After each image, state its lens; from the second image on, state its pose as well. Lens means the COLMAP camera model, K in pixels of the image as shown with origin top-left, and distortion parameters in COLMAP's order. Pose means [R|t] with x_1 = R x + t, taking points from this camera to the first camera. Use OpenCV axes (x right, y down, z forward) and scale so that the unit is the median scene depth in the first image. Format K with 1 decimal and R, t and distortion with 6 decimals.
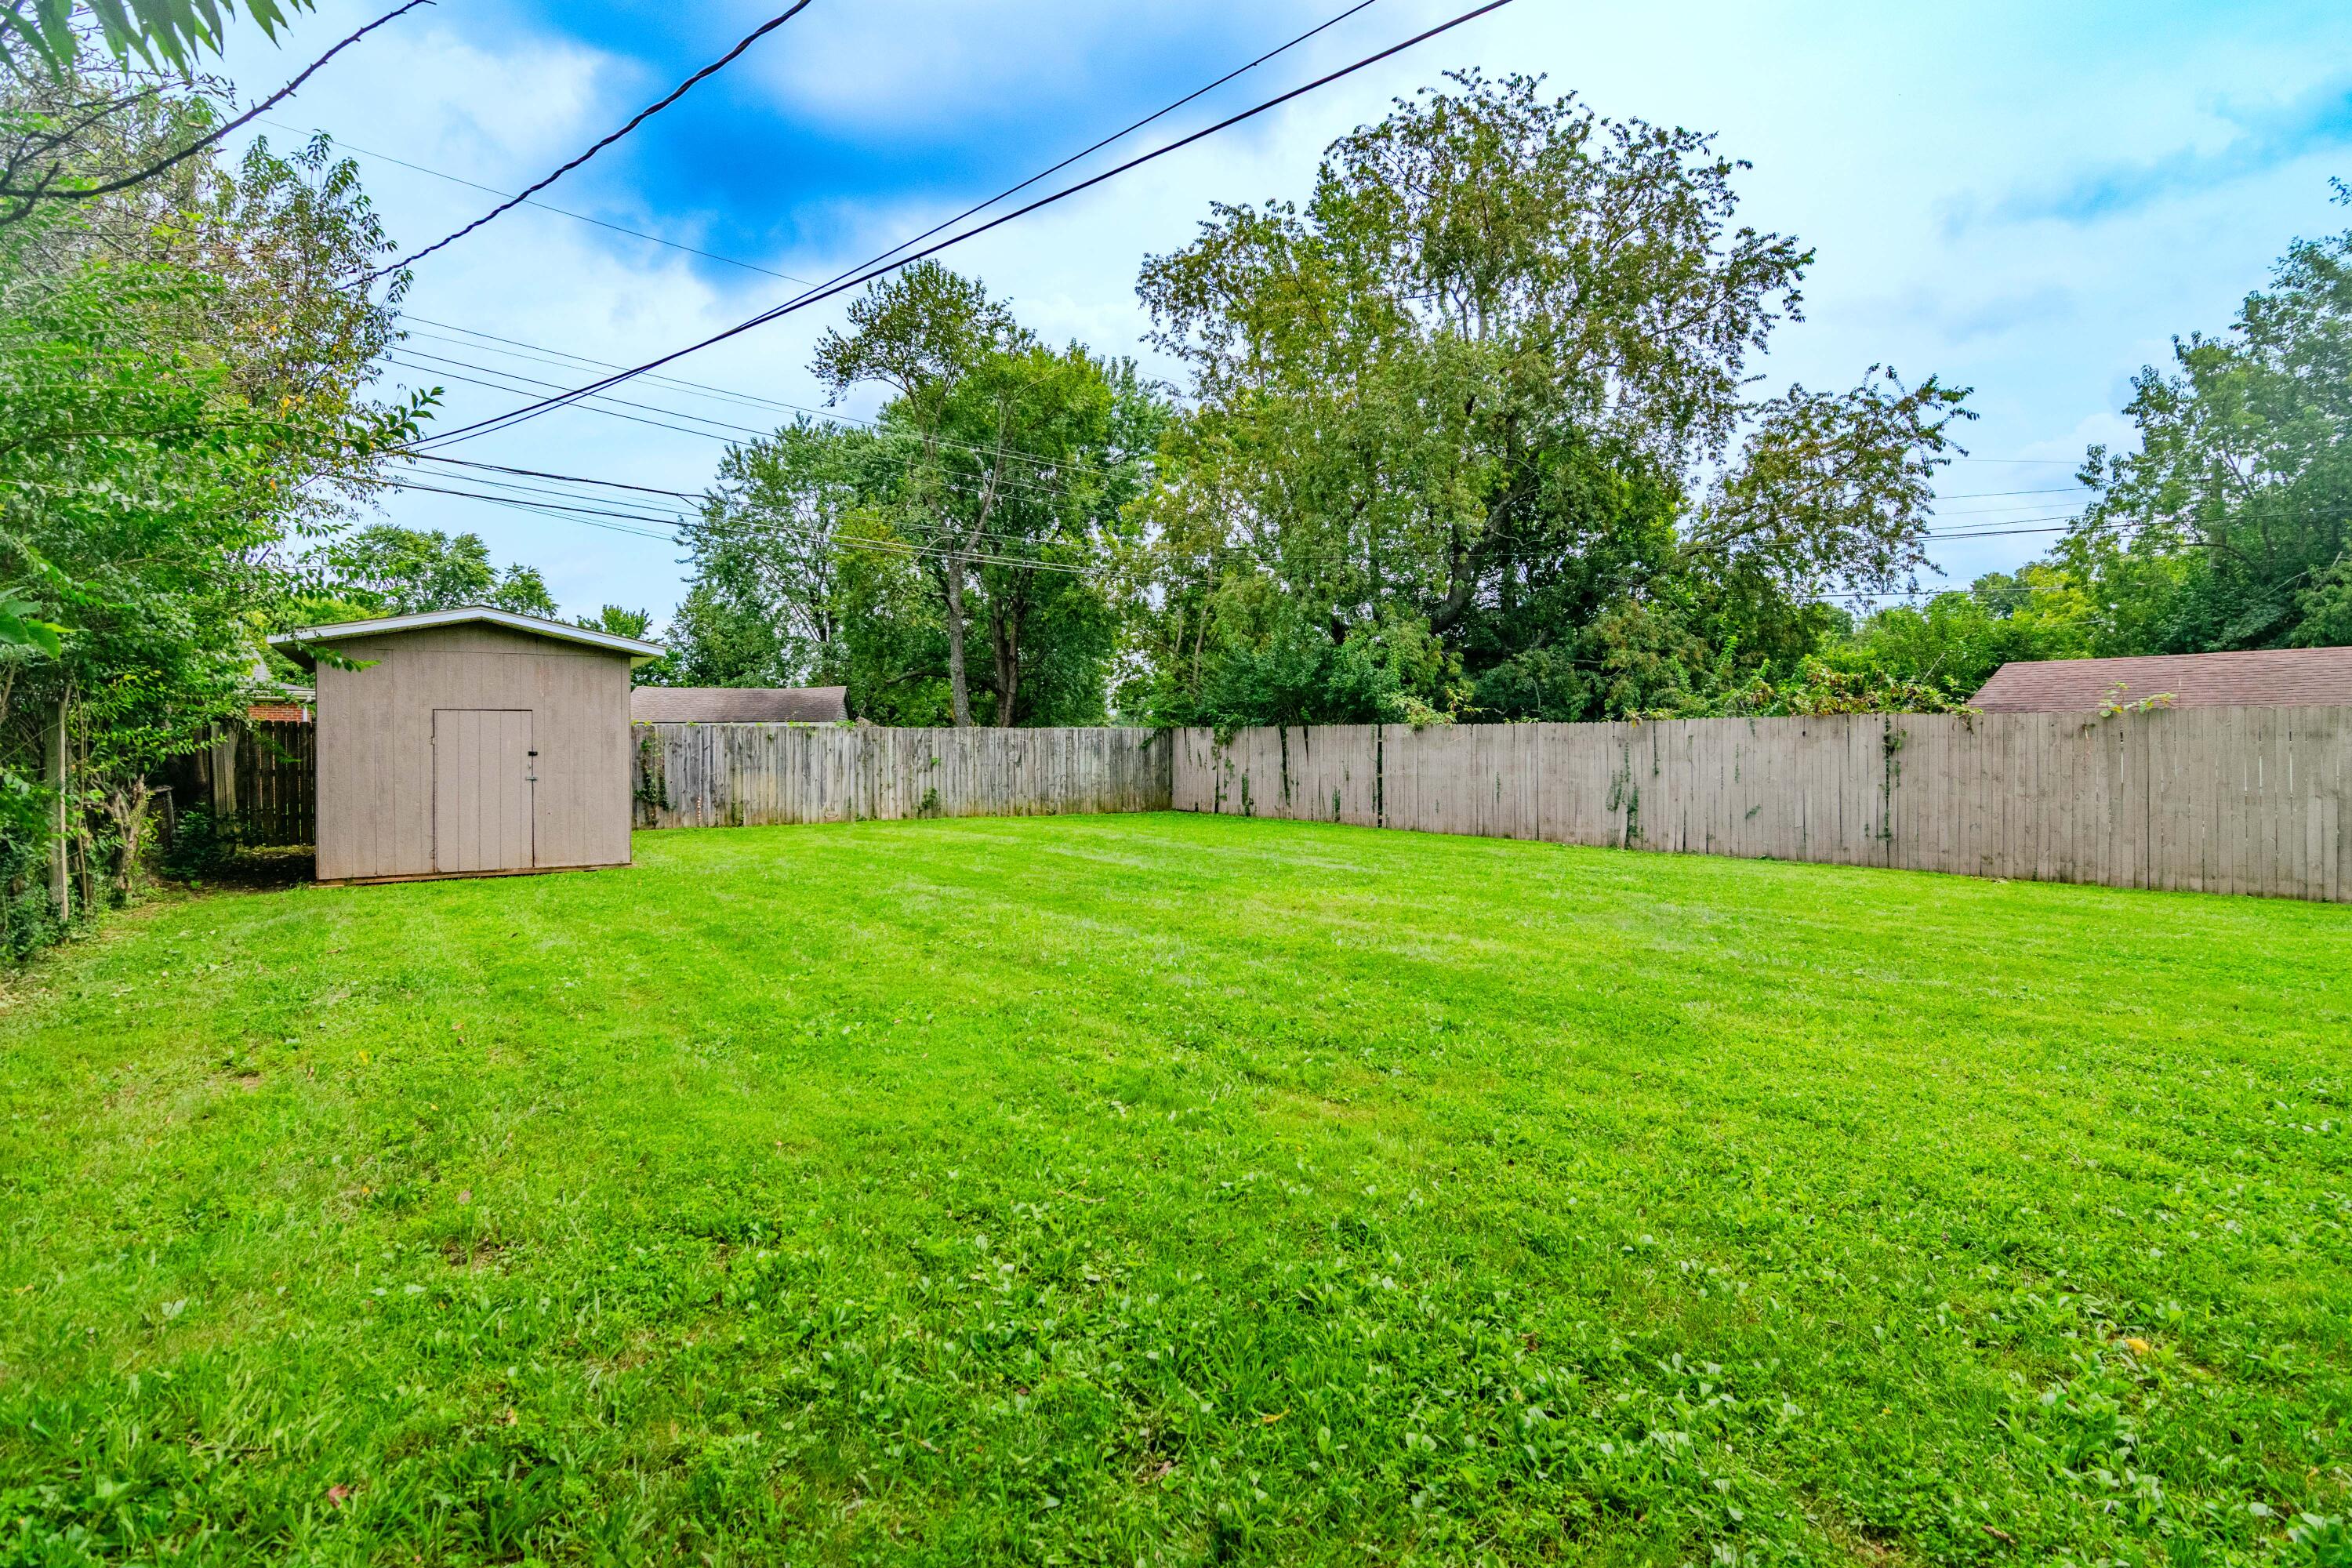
lens RADIAL K [[1166.2, 0, 1205.9], [0, 1166.2, 751.5], [0, 0, 1]] dist [-0.004472, -0.000634]
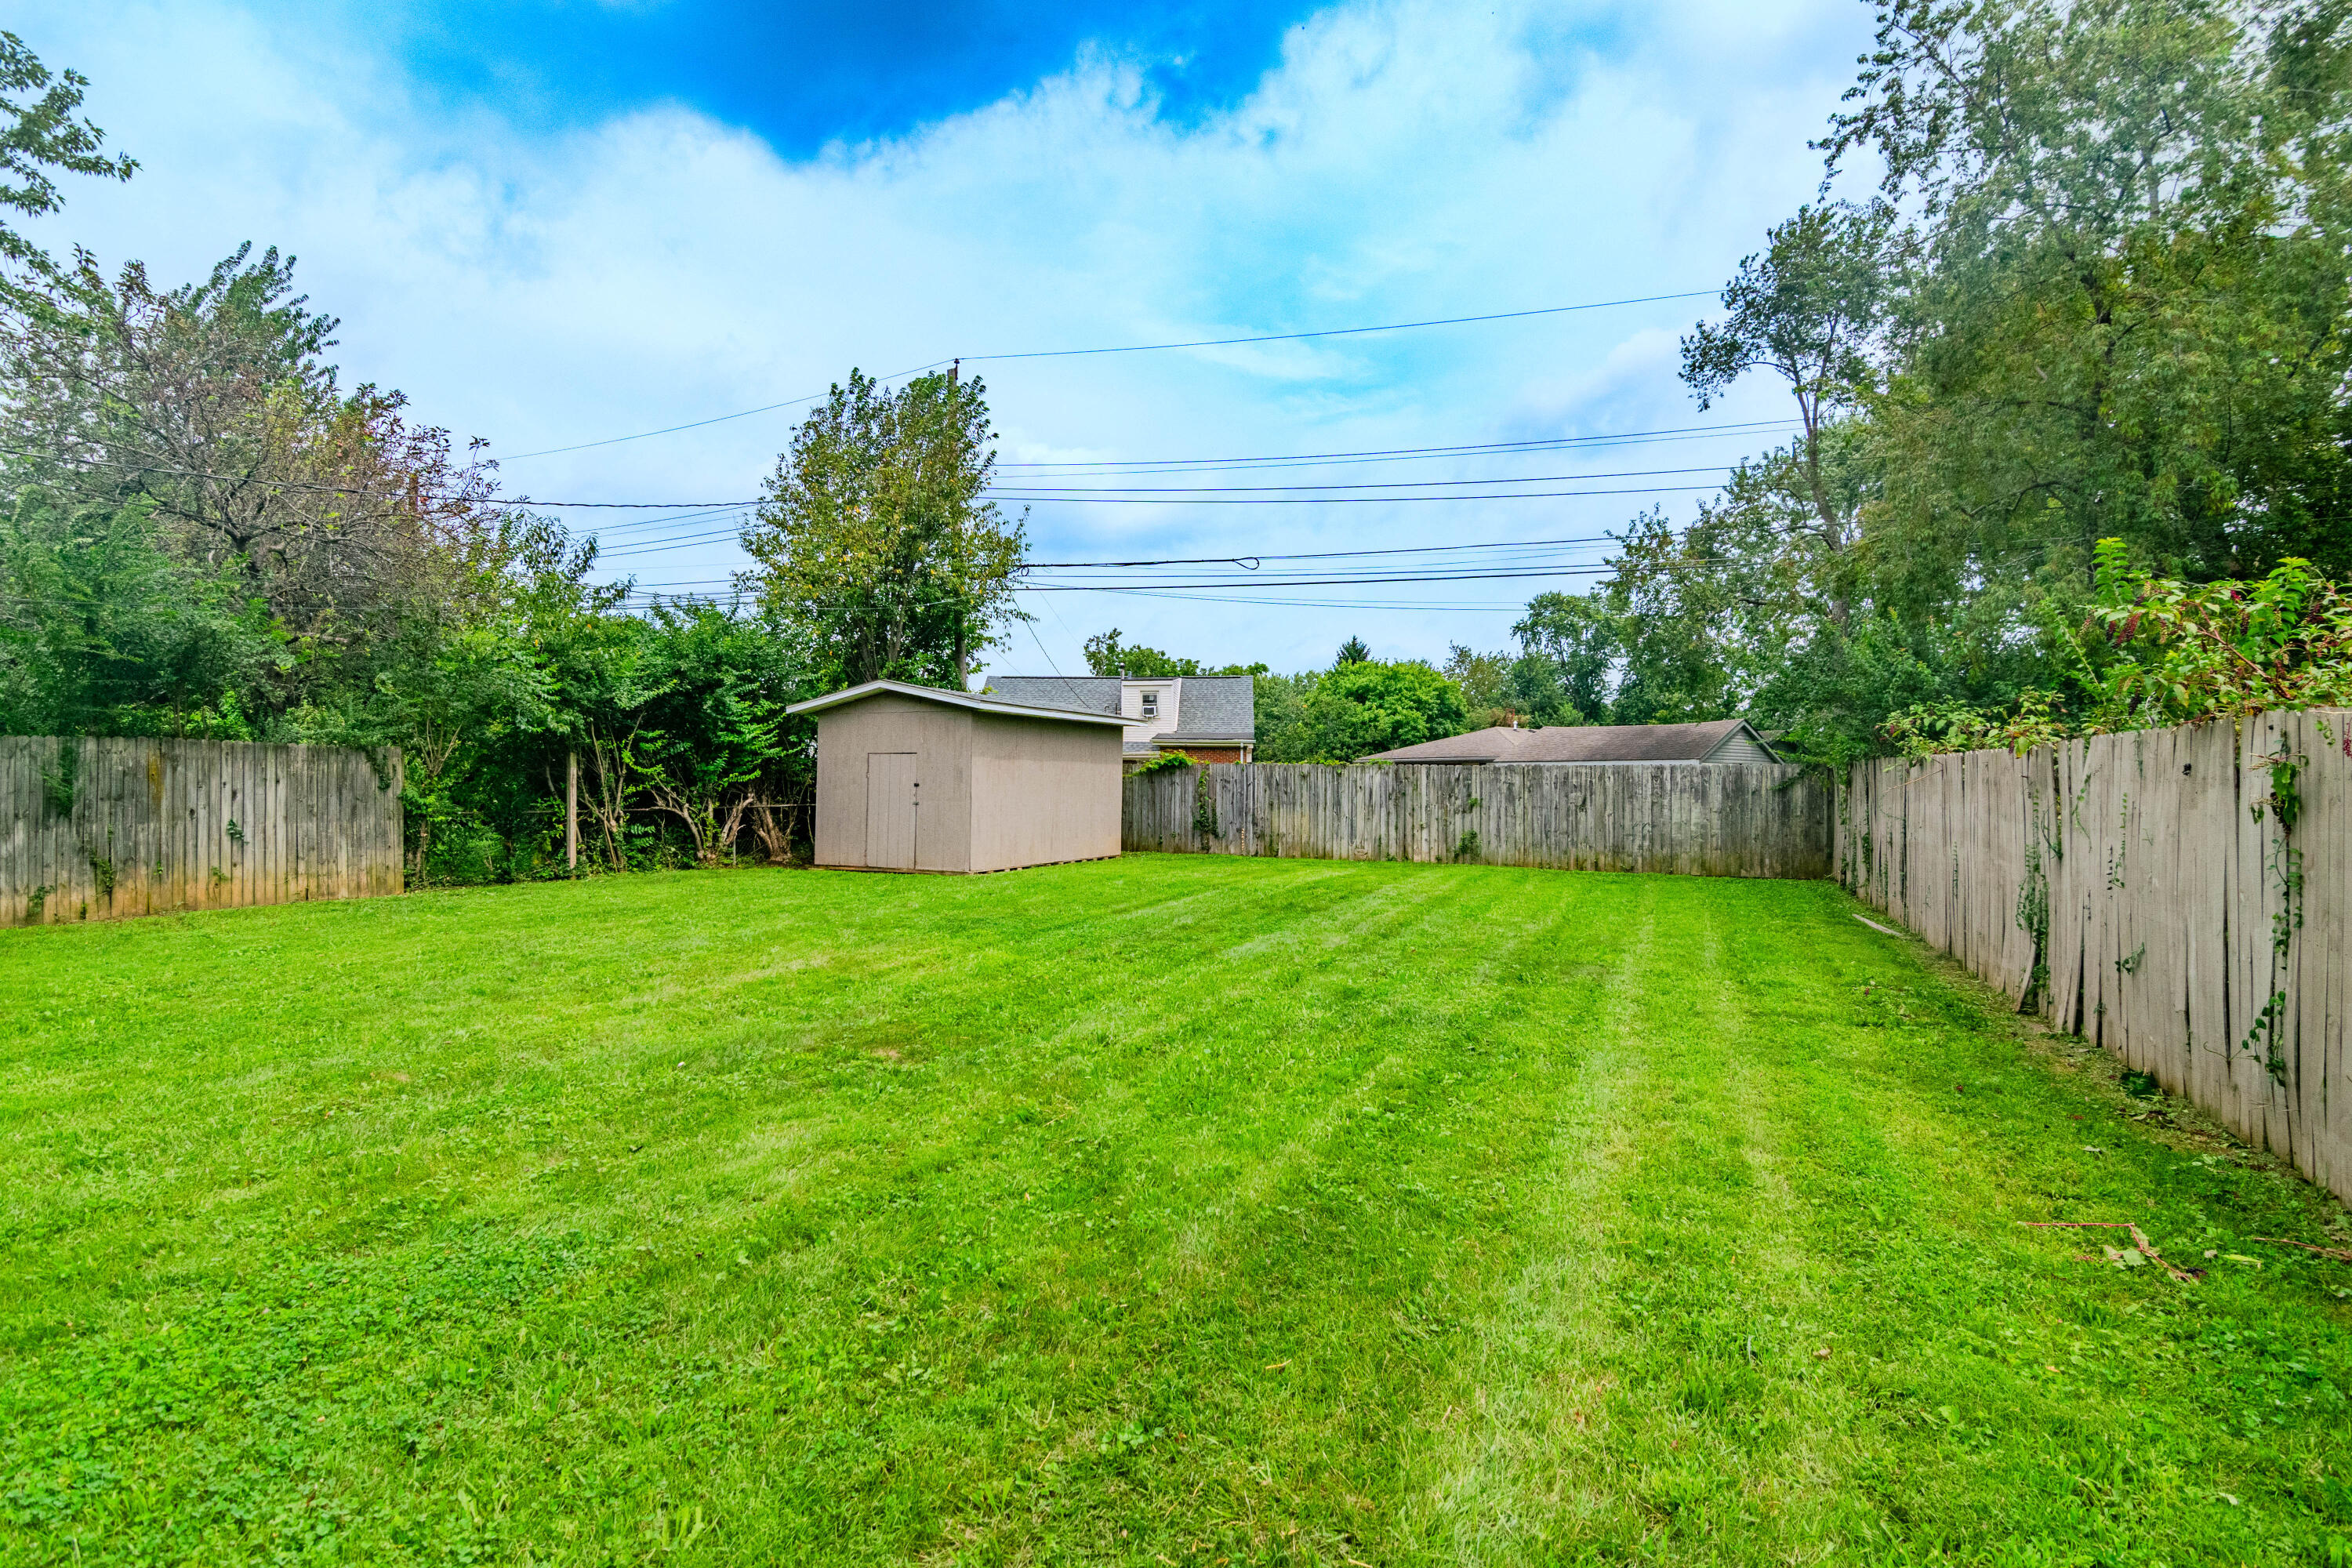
lens RADIAL K [[1166.2, 0, 1169.1], [0, 1166.2, 784.7], [0, 0, 1]] dist [-0.004472, -0.000634]
pose [[0.506653, 0.010712, -0.862083, 0.450694], [-0.015755, 0.999871, 0.003164, -0.004343], [0.862006, 0.011979, 0.506757, 0.345873]]
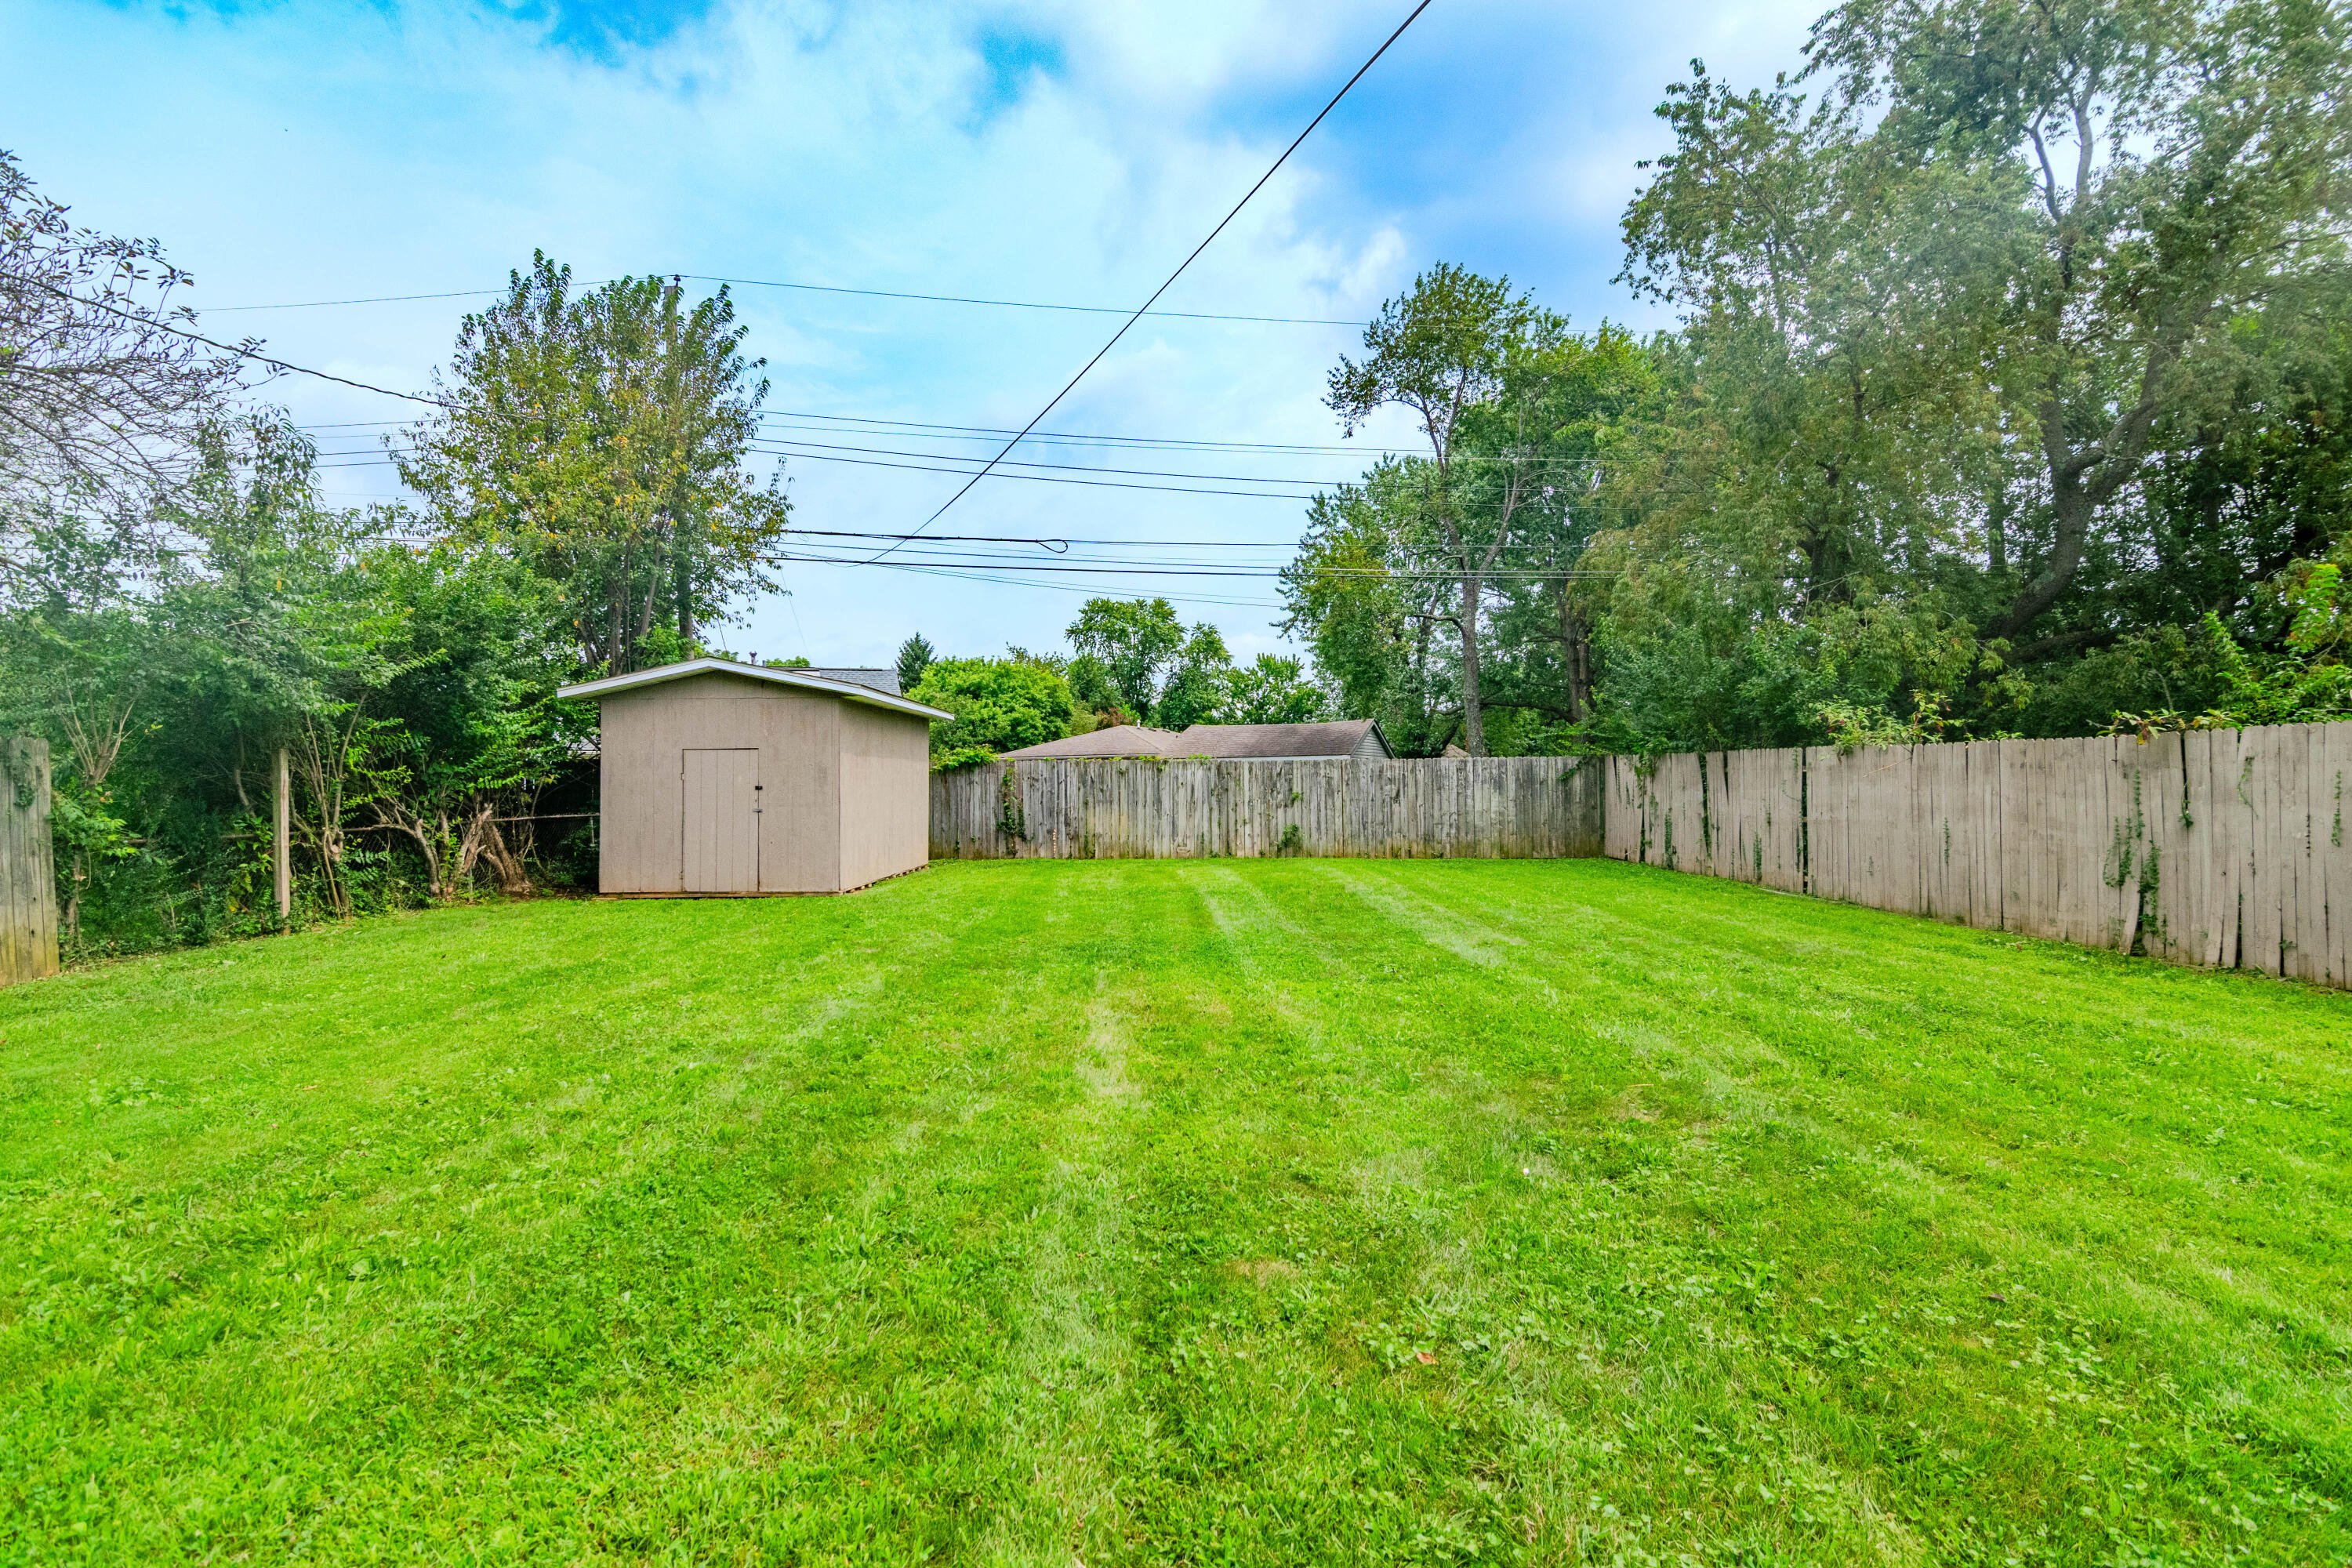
lens RADIAL K [[1166.2, 0, 1183.9], [0, 1166.2, 771.0], [0, 0, 1]] dist [-0.004472, -0.000634]
pose [[0.821625, -0.007106, -0.569984, 0.230488], [0.000263, 0.999927, -0.012086, -0.000253], [0.570029, 0.009781, 0.821567, 0.198159]]
